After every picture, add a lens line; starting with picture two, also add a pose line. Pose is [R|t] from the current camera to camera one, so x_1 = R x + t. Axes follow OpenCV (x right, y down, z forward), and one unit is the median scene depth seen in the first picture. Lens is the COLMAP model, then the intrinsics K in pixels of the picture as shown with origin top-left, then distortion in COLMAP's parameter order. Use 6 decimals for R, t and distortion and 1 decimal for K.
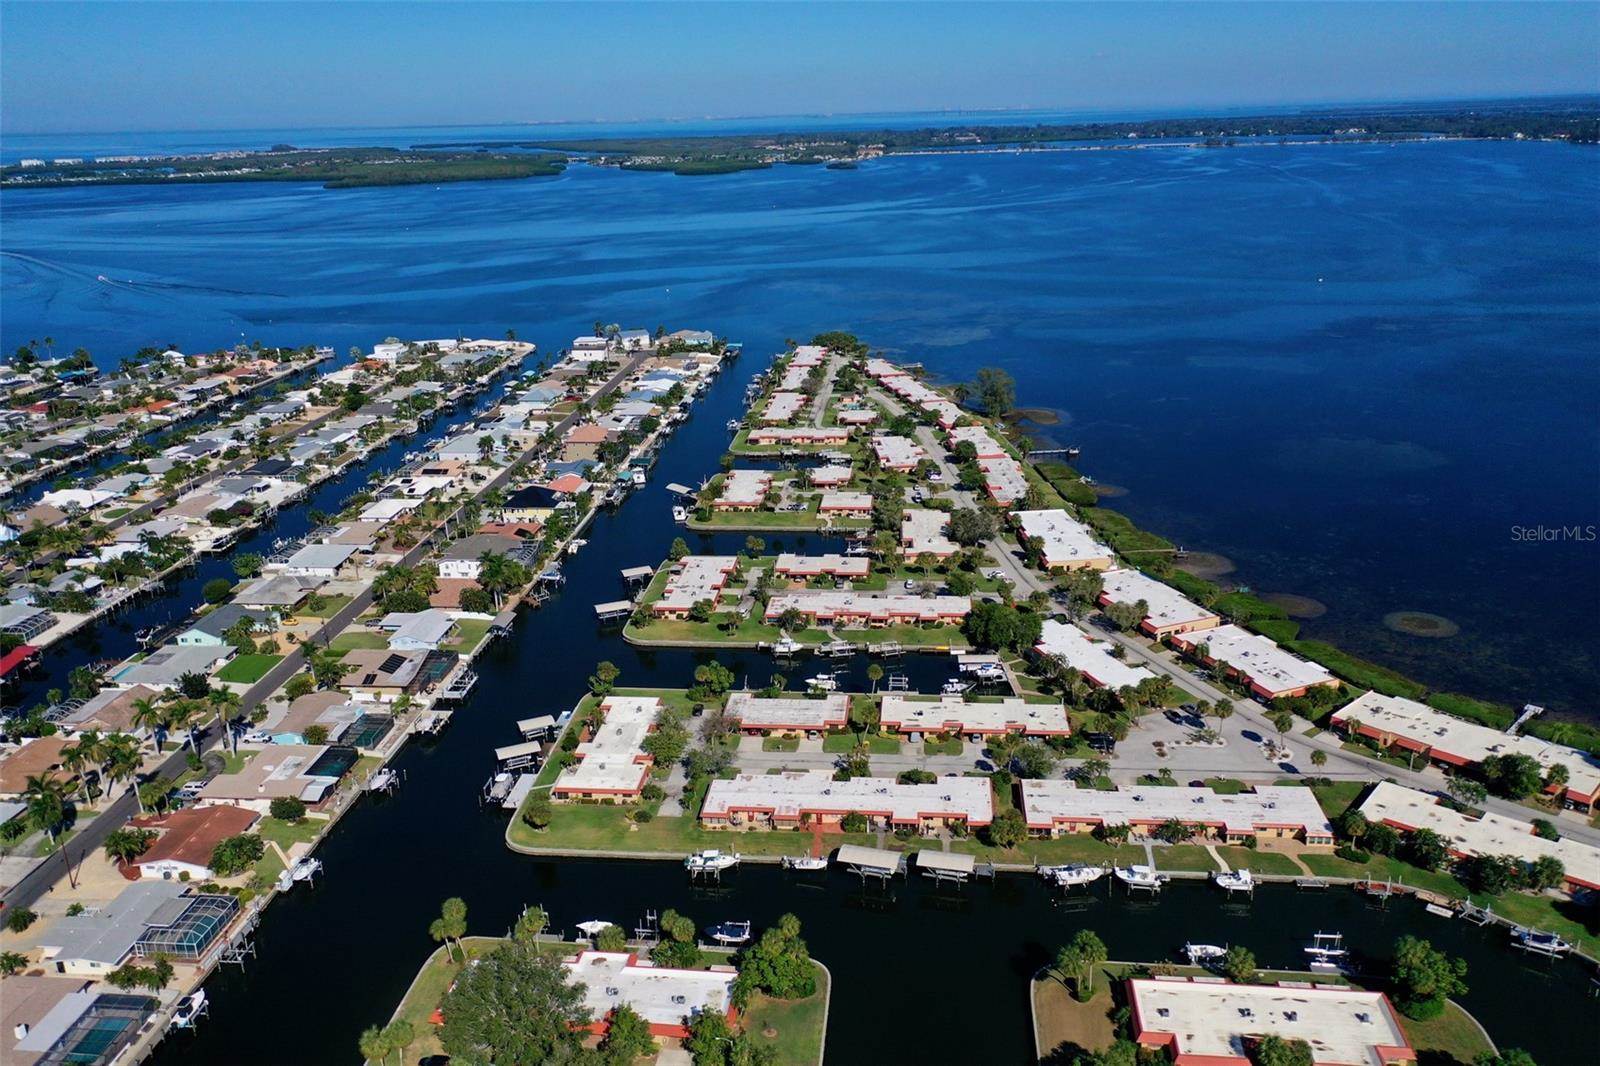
lens RADIAL K [[1255.5, 0, 800.0], [0, 1255.5, 533.0], [0, 0, 1]] dist [0.029936, 0.002186]
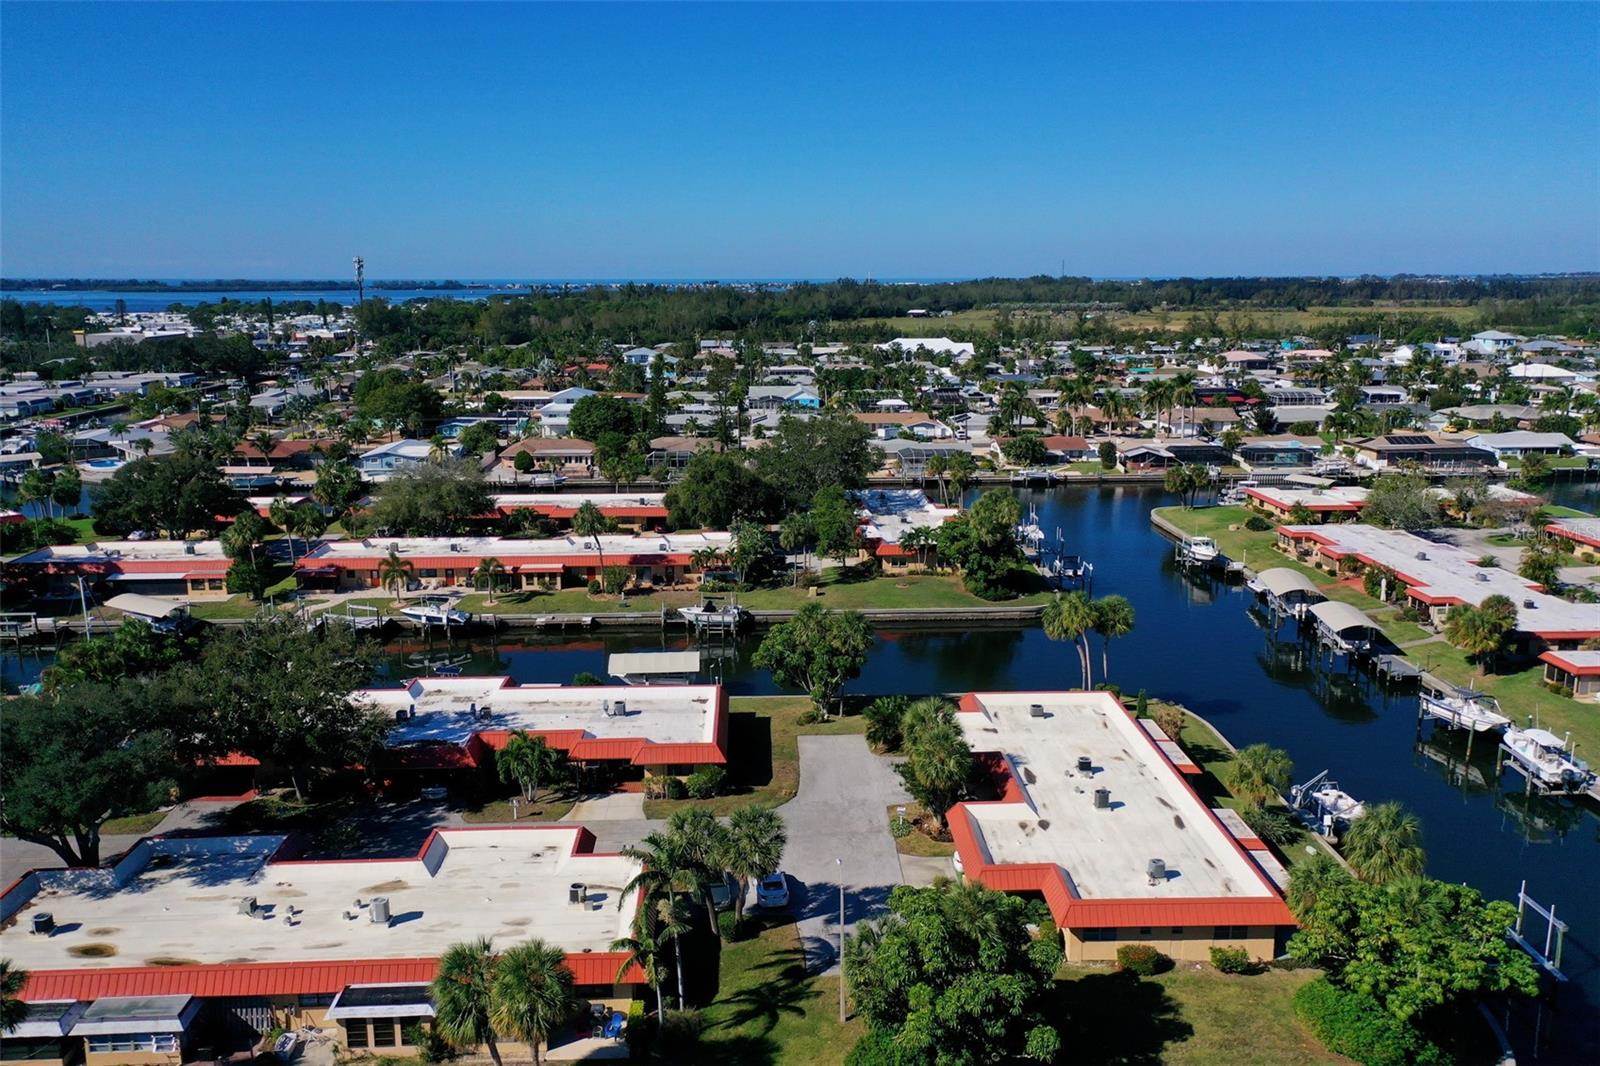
lens RADIAL K [[1255.5, 0, 800.0], [0, 1255.5, 533.0], [0, 0, 1]] dist [0.029936, 0.002186]
pose [[0.120868, 0.216061, -0.968870, 0.495328], [-0.304663, 0.936994, 0.170945, 0.151016], [0.944760, 0.274517, 0.179078, 0.487101]]
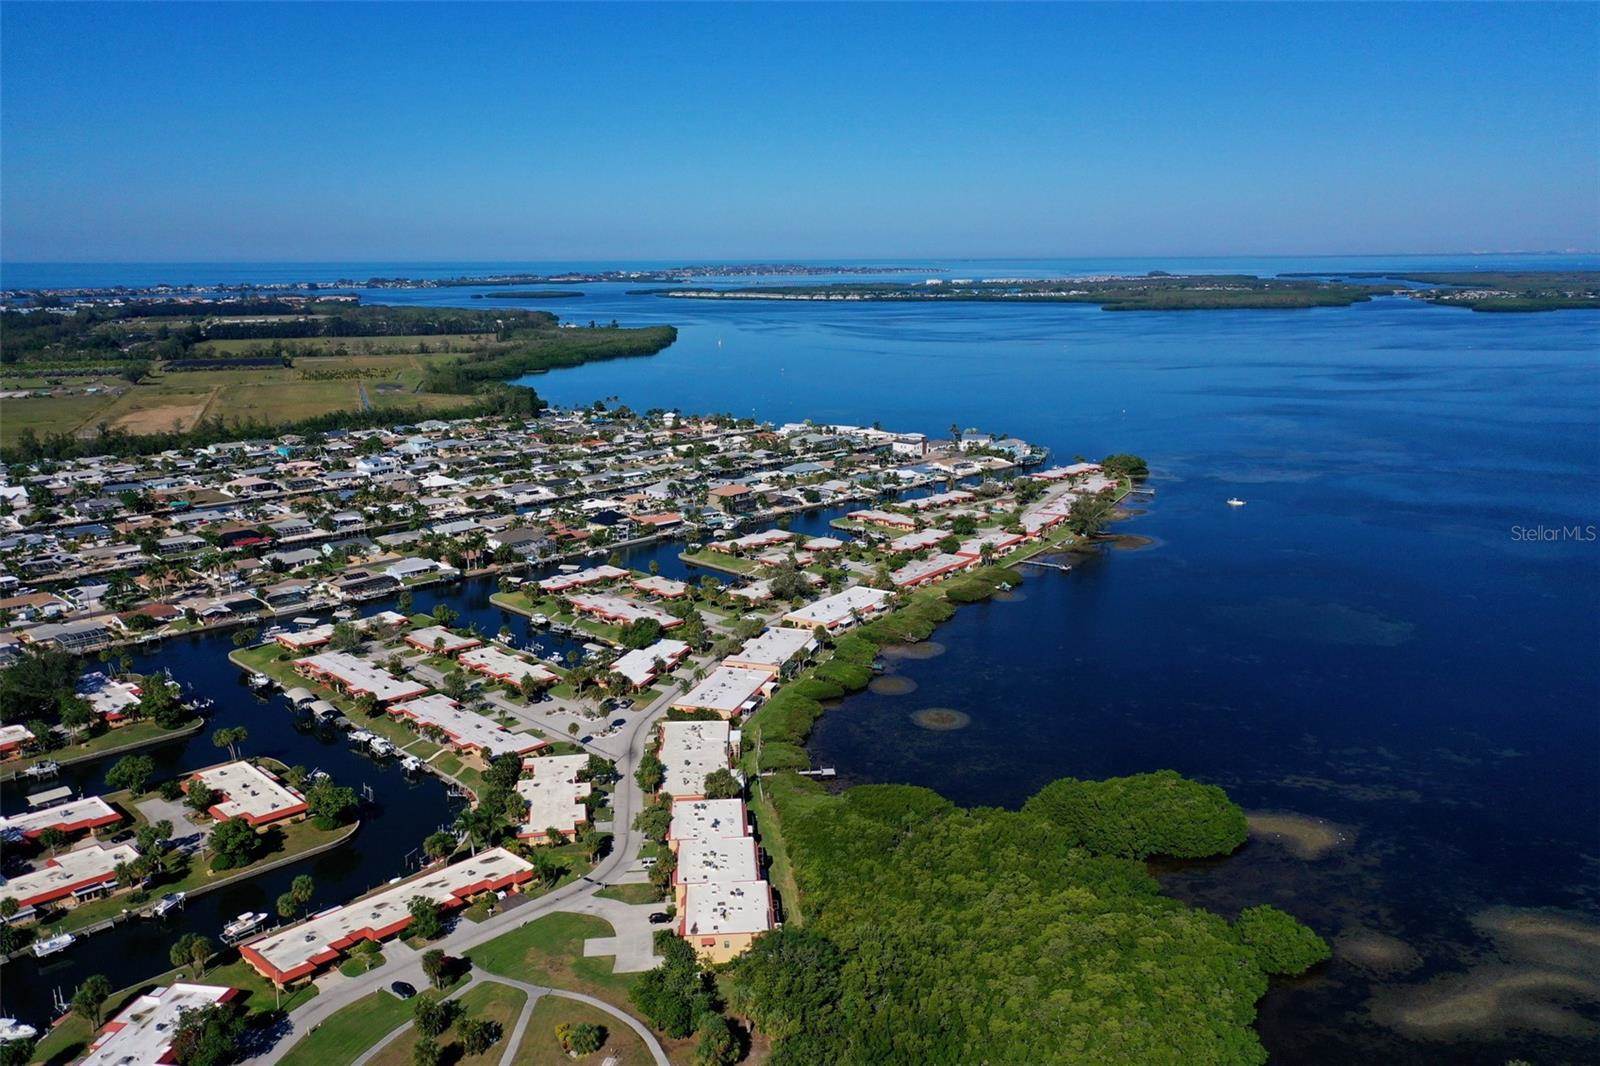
lens RADIAL K [[1255.5, 0, 800.0], [0, 1255.5, 533.0], [0, 0, 1]] dist [0.029936, 0.002186]
pose [[0.766007, 0.157639, -0.623204, 1.168836], [-0.215639, 0.976305, -0.018096, -0.042940], [0.605585, 0.148249, 0.781850, 0.065247]]
